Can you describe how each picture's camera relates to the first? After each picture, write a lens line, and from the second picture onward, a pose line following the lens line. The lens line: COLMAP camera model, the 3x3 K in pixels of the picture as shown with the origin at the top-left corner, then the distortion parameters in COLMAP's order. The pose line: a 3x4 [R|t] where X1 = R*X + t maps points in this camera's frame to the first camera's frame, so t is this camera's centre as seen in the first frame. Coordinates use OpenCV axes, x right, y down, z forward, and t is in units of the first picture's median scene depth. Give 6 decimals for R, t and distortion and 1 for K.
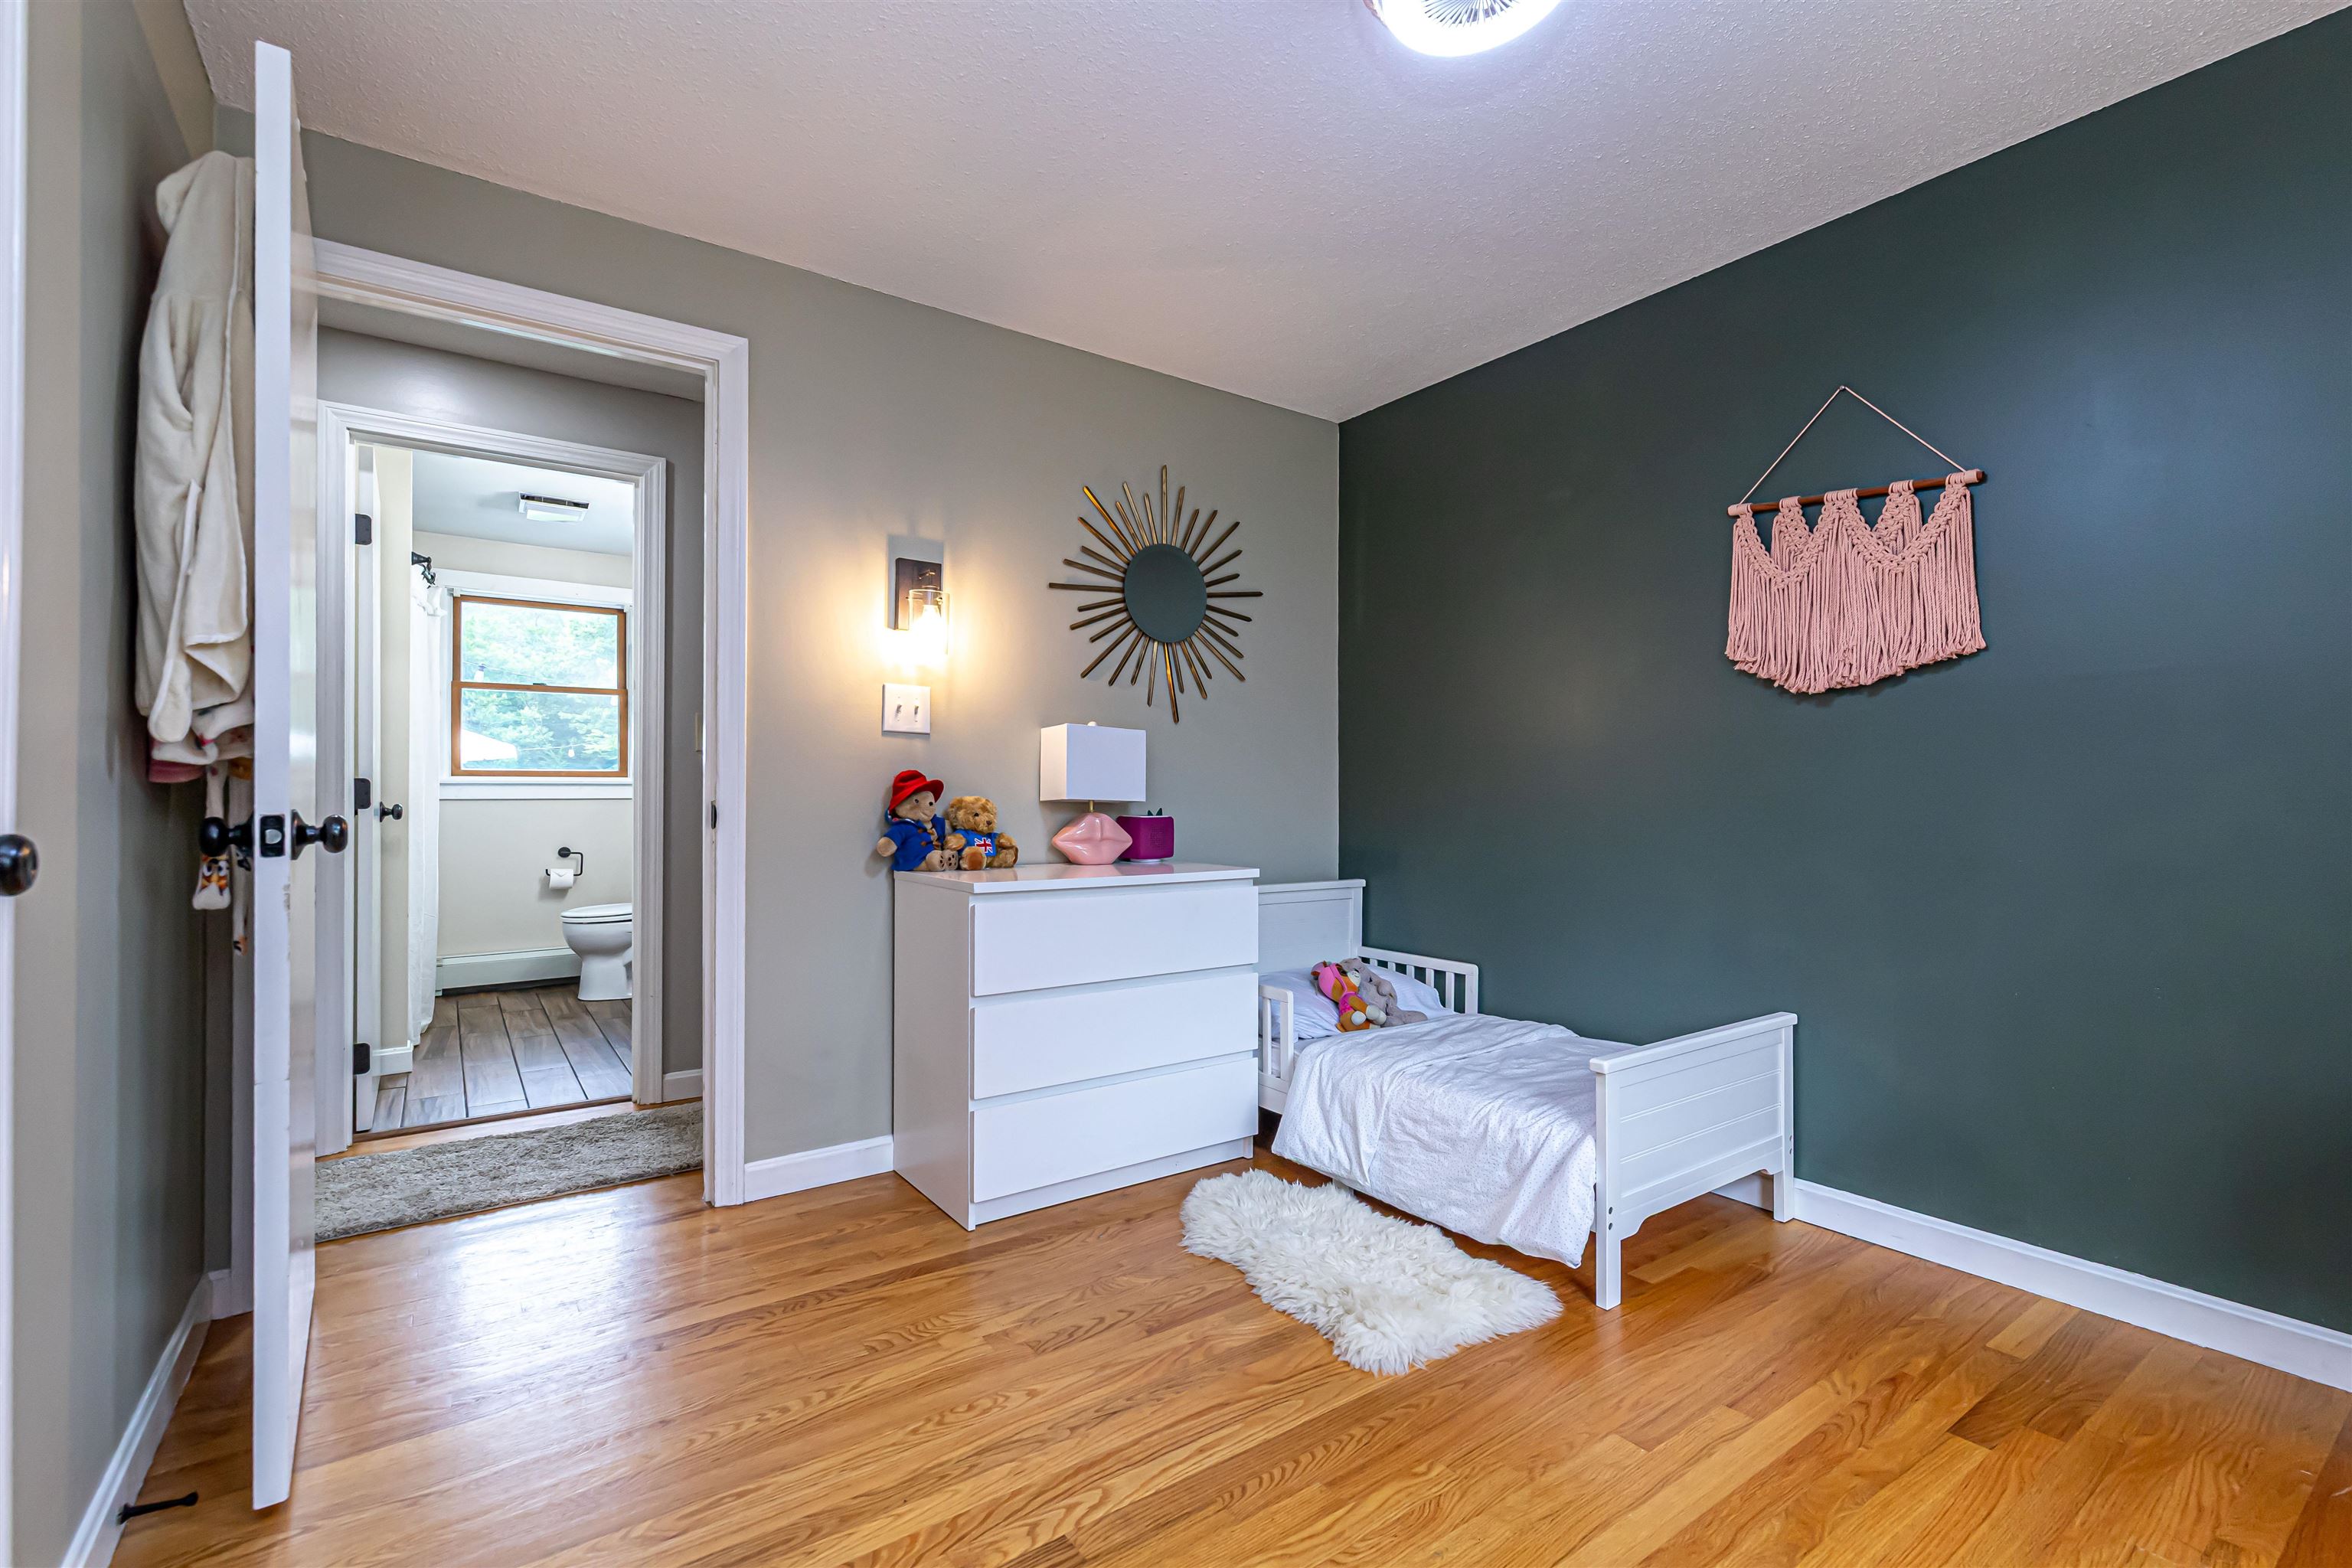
lens RADIAL K [[1019.8, 0, 1193.3], [0, 1019.8, 798.5], [0, 0, 1]] dist [-0.000994, -0.001328]
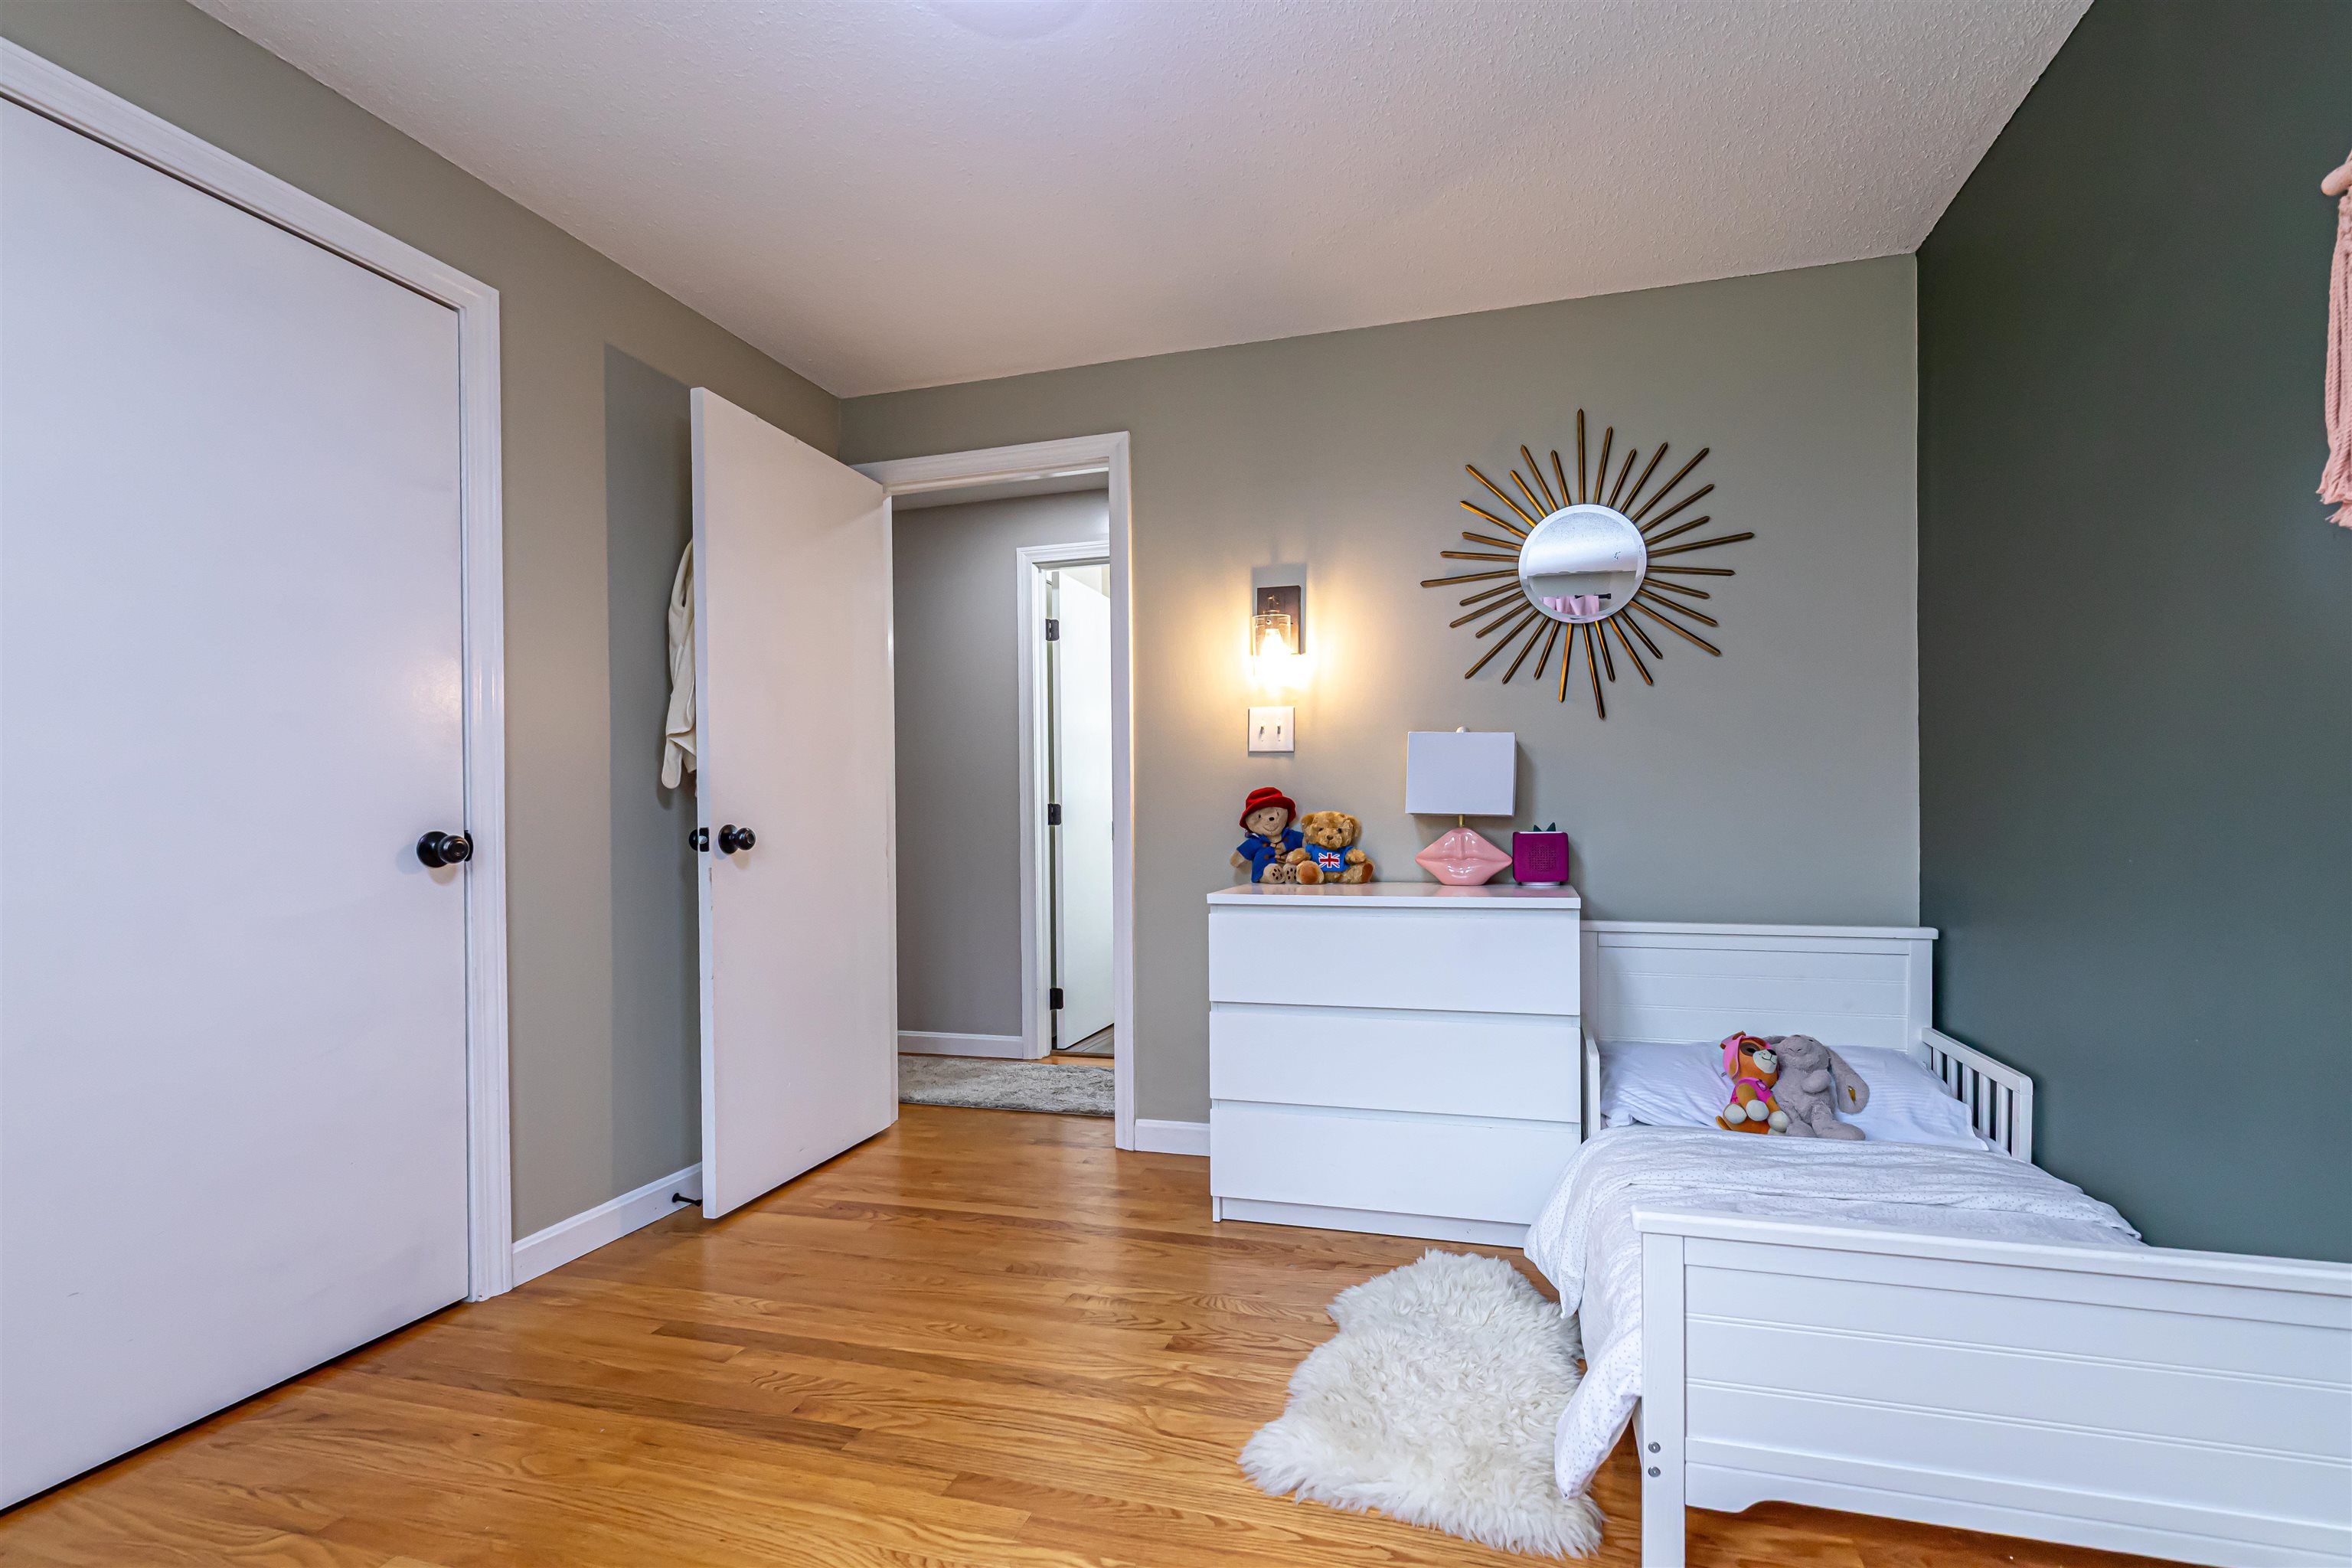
lens RADIAL K [[1019.8, 0, 1140.3], [0, 1019.8, 830.6], [0, 0, 1]] dist [-0.000994, -0.001328]
pose [[0.631376, 0.002730, -0.775472, 0.431336], [0.009044, 0.999900, 0.010883, 0.004001], [0.775424, -0.013885, 0.631288, 0.214590]]
